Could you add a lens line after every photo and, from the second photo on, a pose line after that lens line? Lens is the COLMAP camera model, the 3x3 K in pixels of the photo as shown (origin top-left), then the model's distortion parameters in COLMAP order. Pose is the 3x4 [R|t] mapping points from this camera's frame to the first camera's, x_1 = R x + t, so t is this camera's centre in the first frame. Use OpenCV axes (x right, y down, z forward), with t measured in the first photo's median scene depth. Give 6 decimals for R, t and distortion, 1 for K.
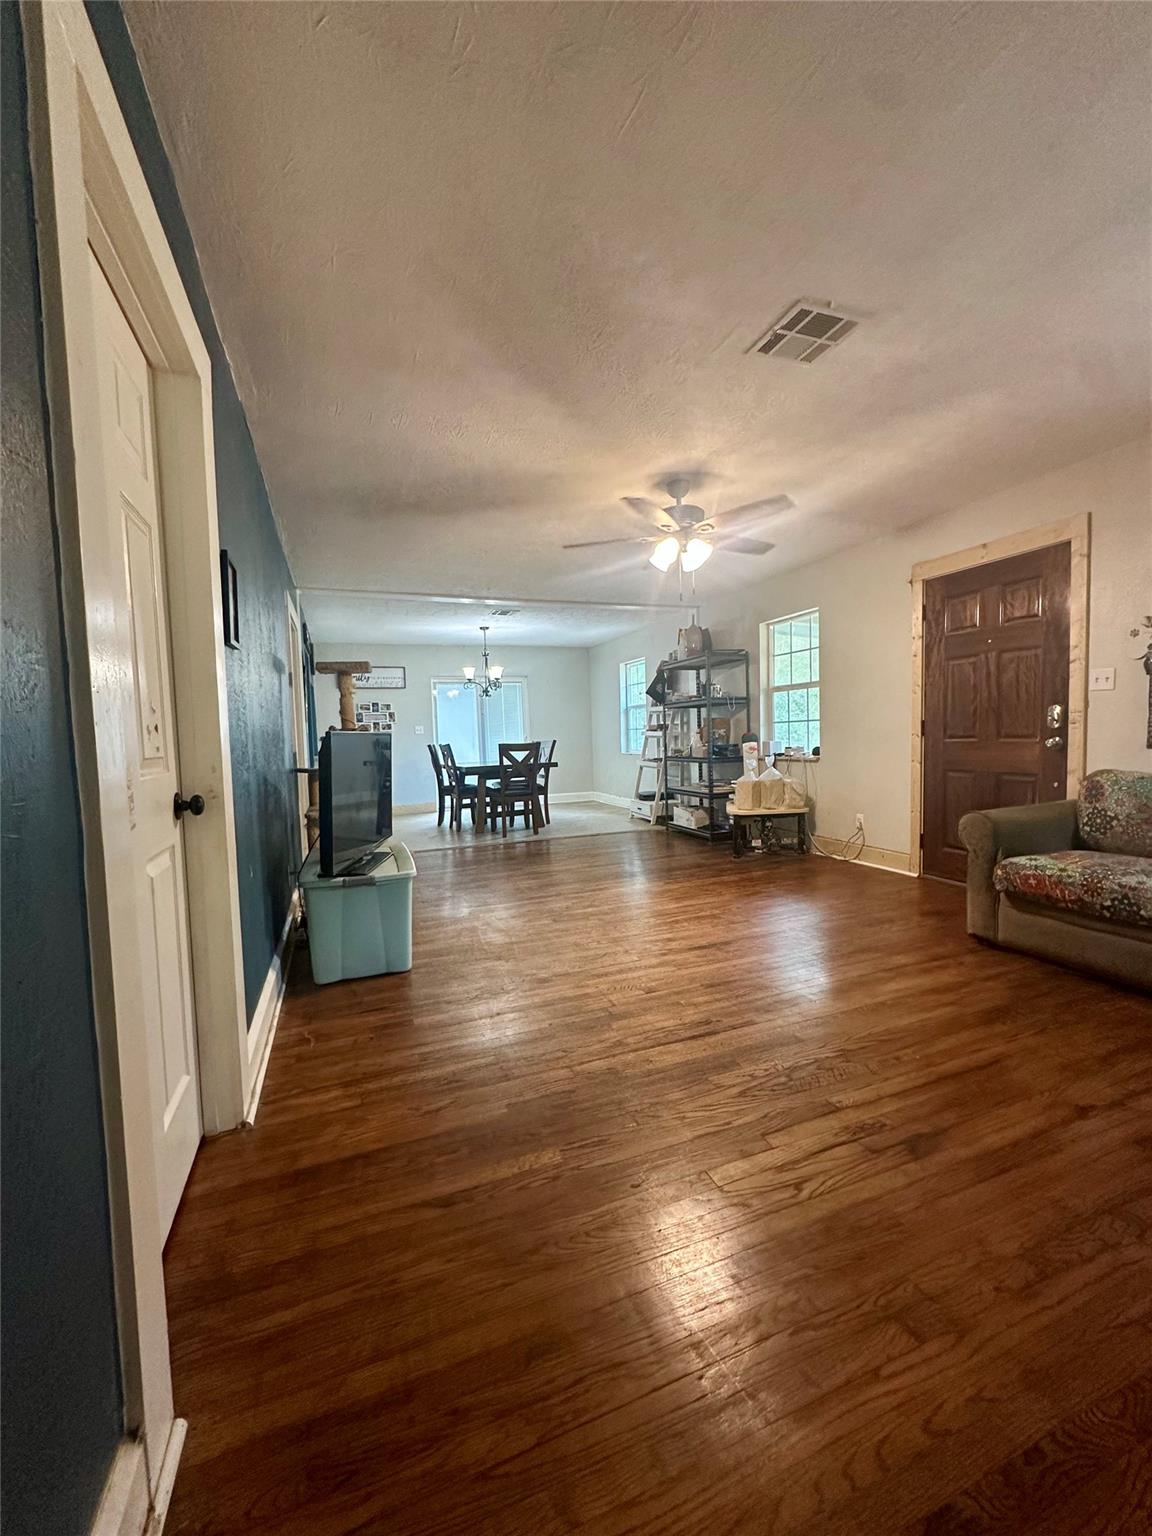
lens RADIAL K [[612.0, 0, 575.1], [0, 612.0, 765.6], [0, 0, 1]] dist [-0.003106, 0.001677]
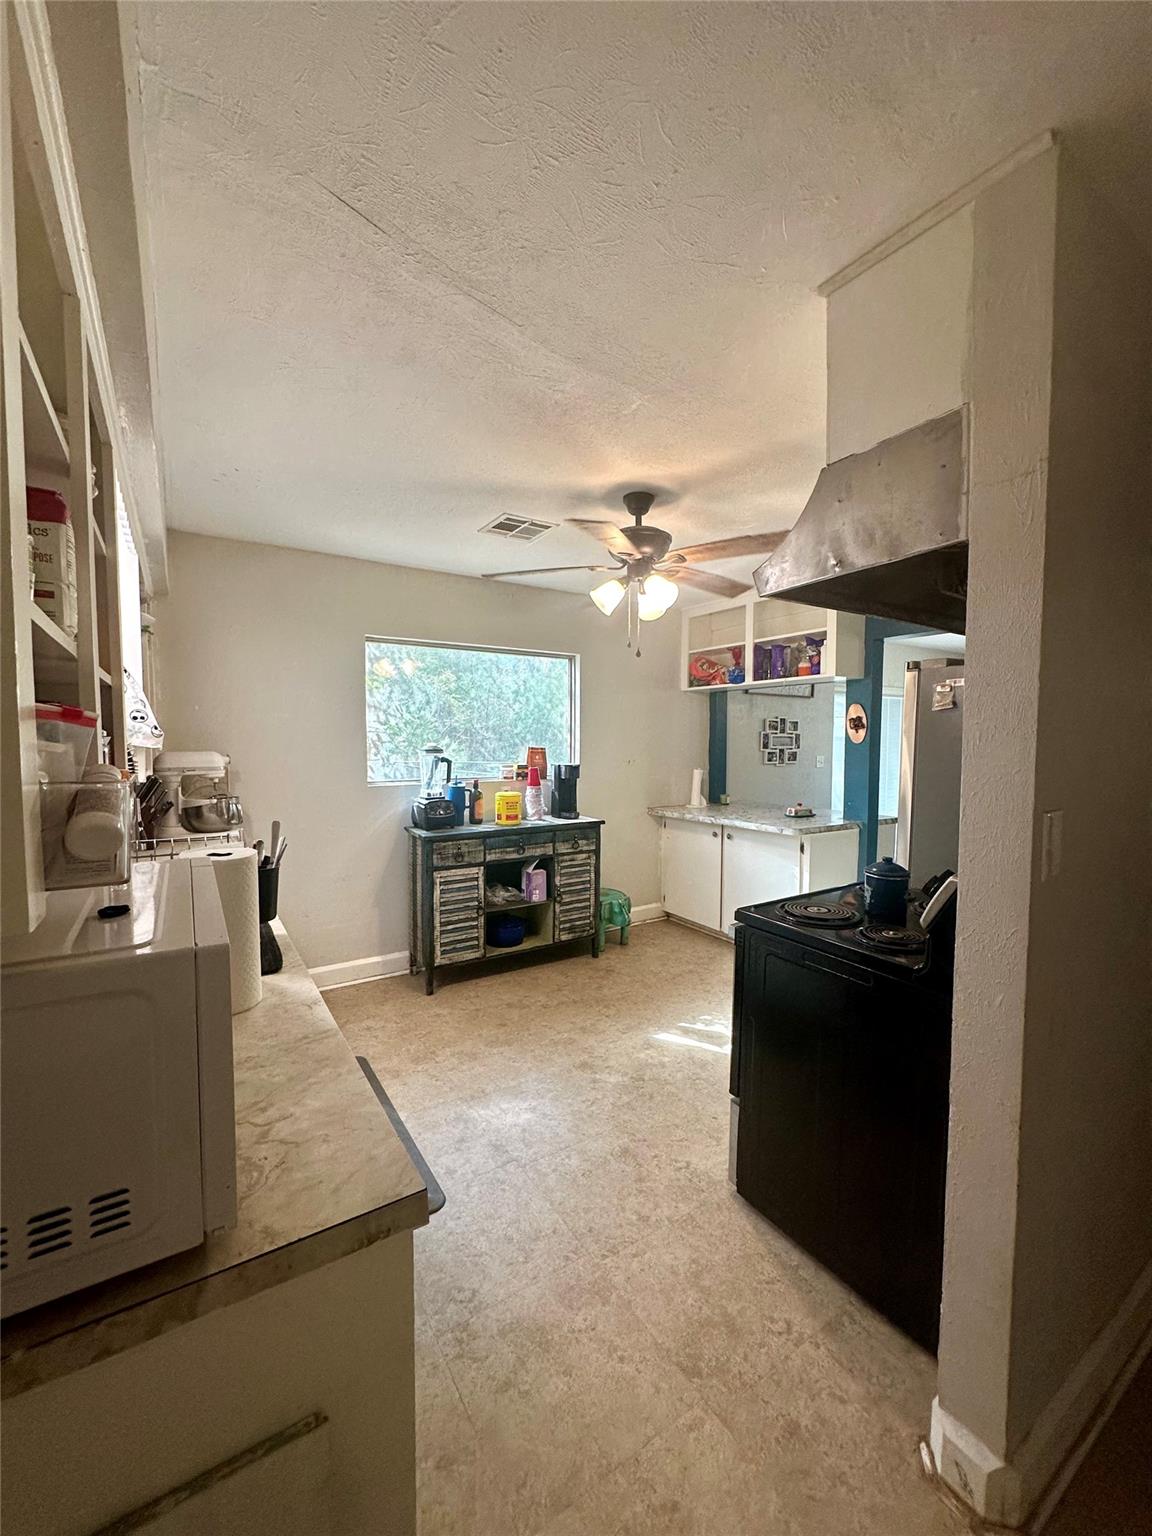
lens RADIAL K [[612.0, 0, 578.2], [0, 612.0, 767.0], [0, 0, 1]] dist [-0.003106, 0.001677]
pose [[0.976763, 0.020397, 0.213350, -1.511332], [-0.019892, 0.999792, -0.004511, -0.101942], [-0.213397, 0.000163, 0.976965, 0.956079]]
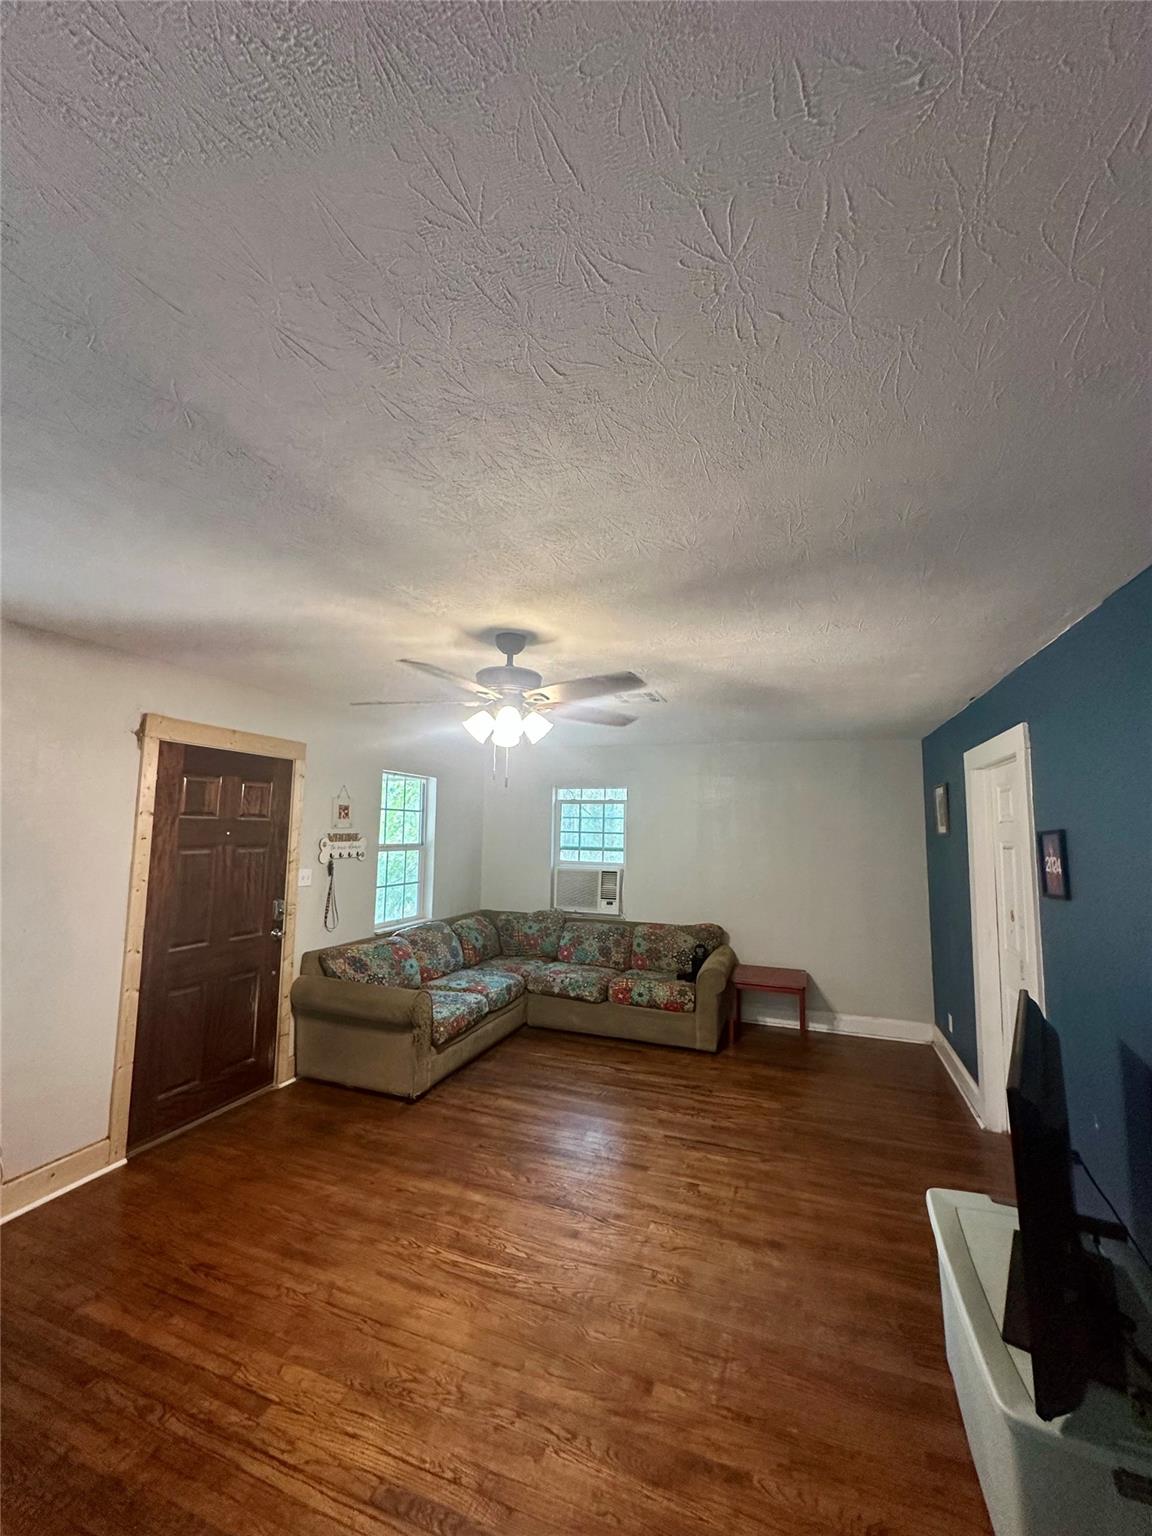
lens RADIAL K [[612.0, 0, 575.4], [0, 612.0, 768.6], [0, 0, 1]] dist [-0.003106, 0.001677]
pose [[-0.756898, 0.079645, 0.648661, -0.334224], [0.036116, 0.996127, -0.080165, -0.205602], [-0.652534, -0.037250, -0.756843, 1.348406]]
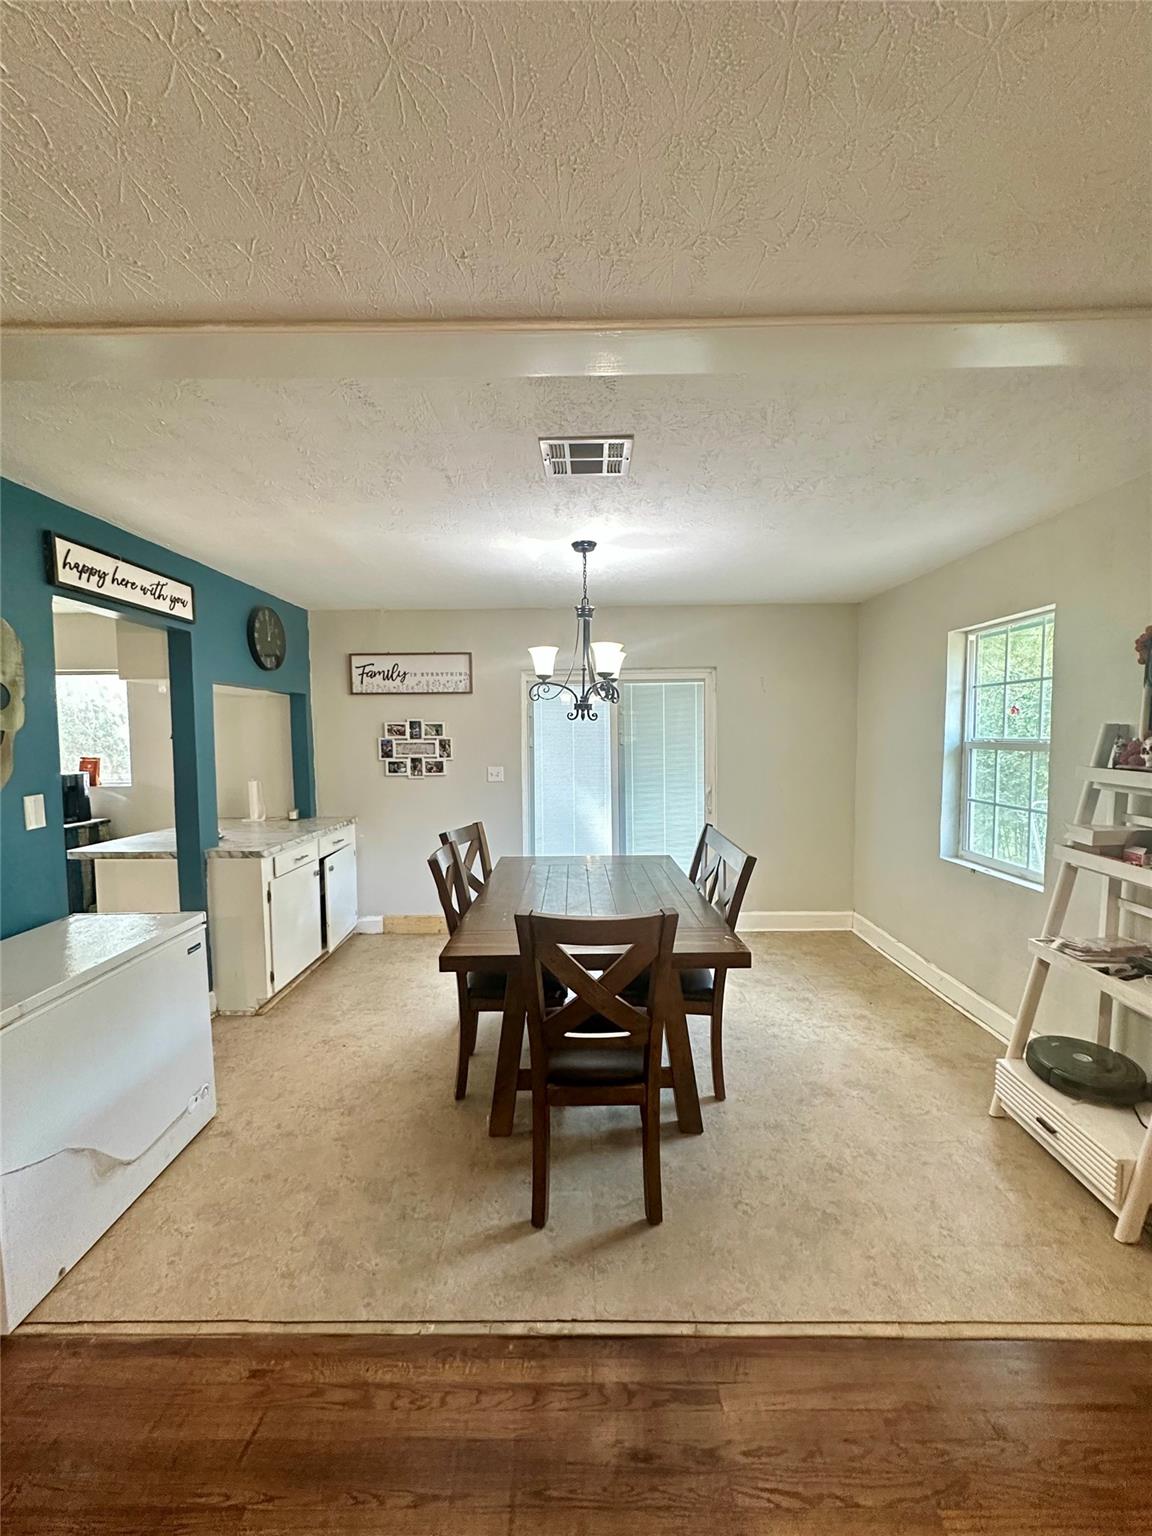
lens RADIAL K [[612.0, 0, 580.1], [0, 612.0, 772.0], [0, 0, 1]] dist [-0.003106, 0.001677]
pose [[0.933701, 0.047593, -0.354877, -0.007333], [-0.040207, 0.998794, 0.028163, -0.179420], [0.355790, -0.012027, 0.934489, 1.253213]]
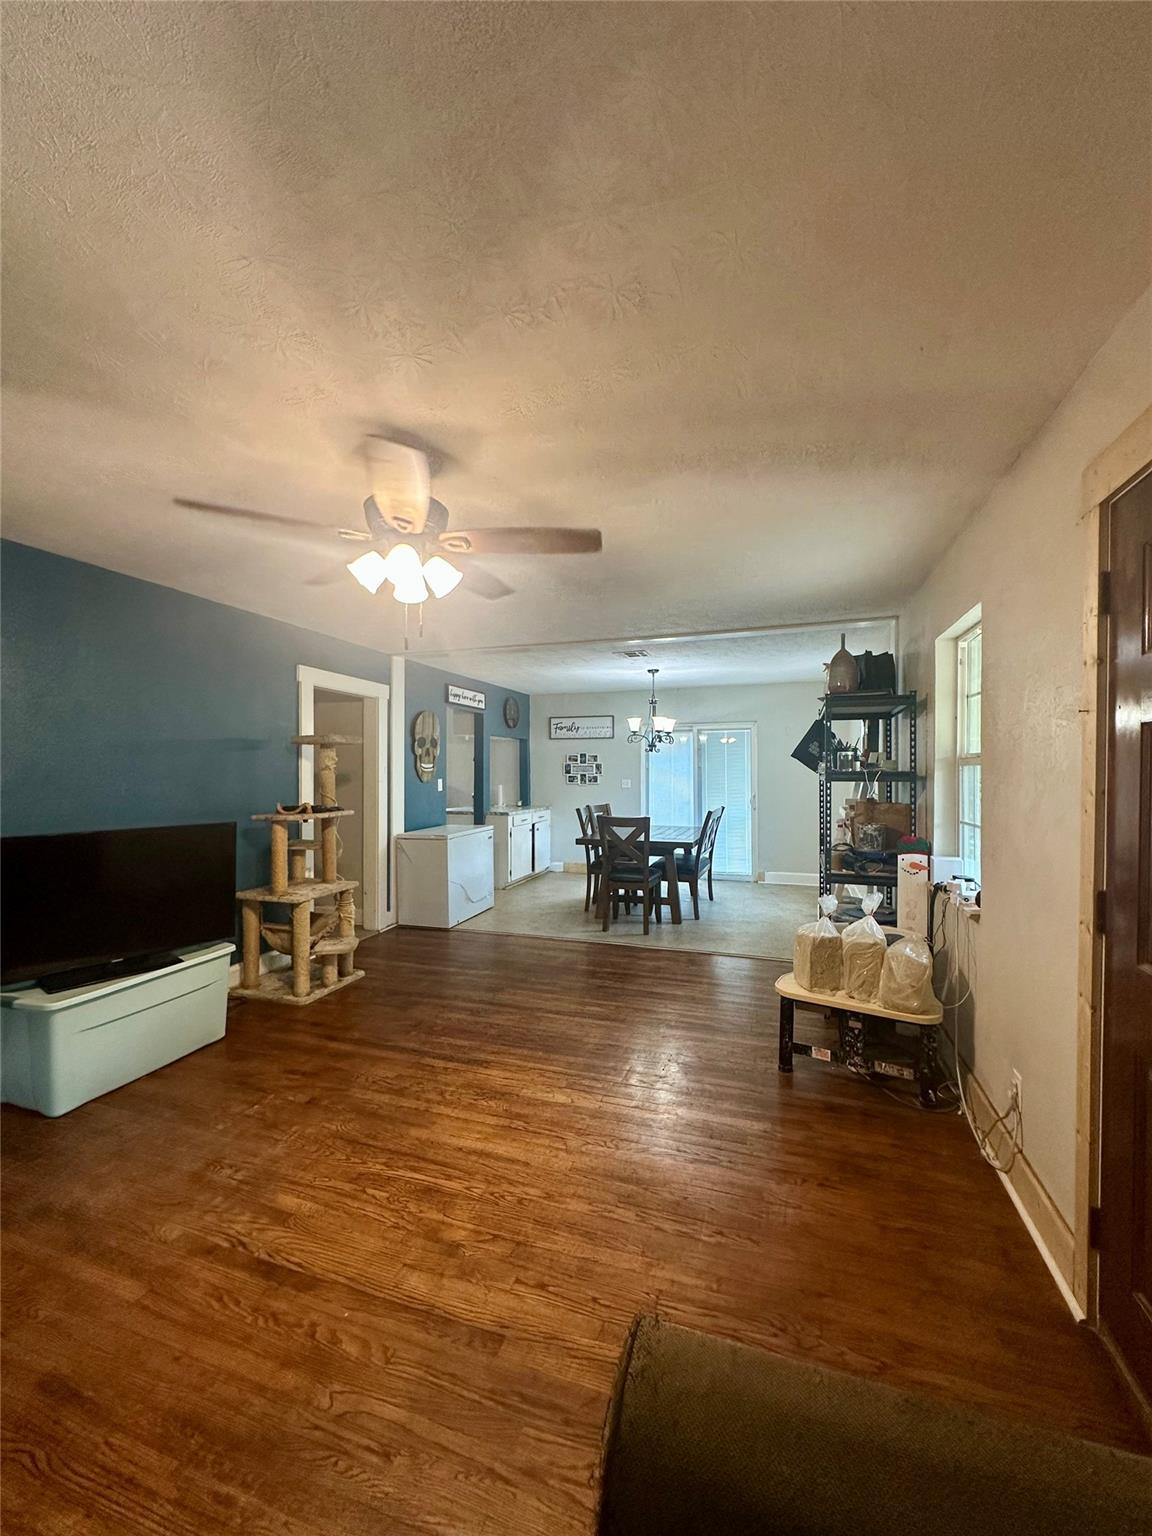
lens RADIAL K [[612.0, 0, 576.0], [0, 612.0, 768.8], [0, 0, 1]] dist [-0.003106, 0.001677]
pose [[0.771735, 0.030876, -0.635194, 0.614910], [-0.056637, 0.998189, -0.020291, -0.133618], [0.633417, 0.051634, 0.772086, 0.578542]]
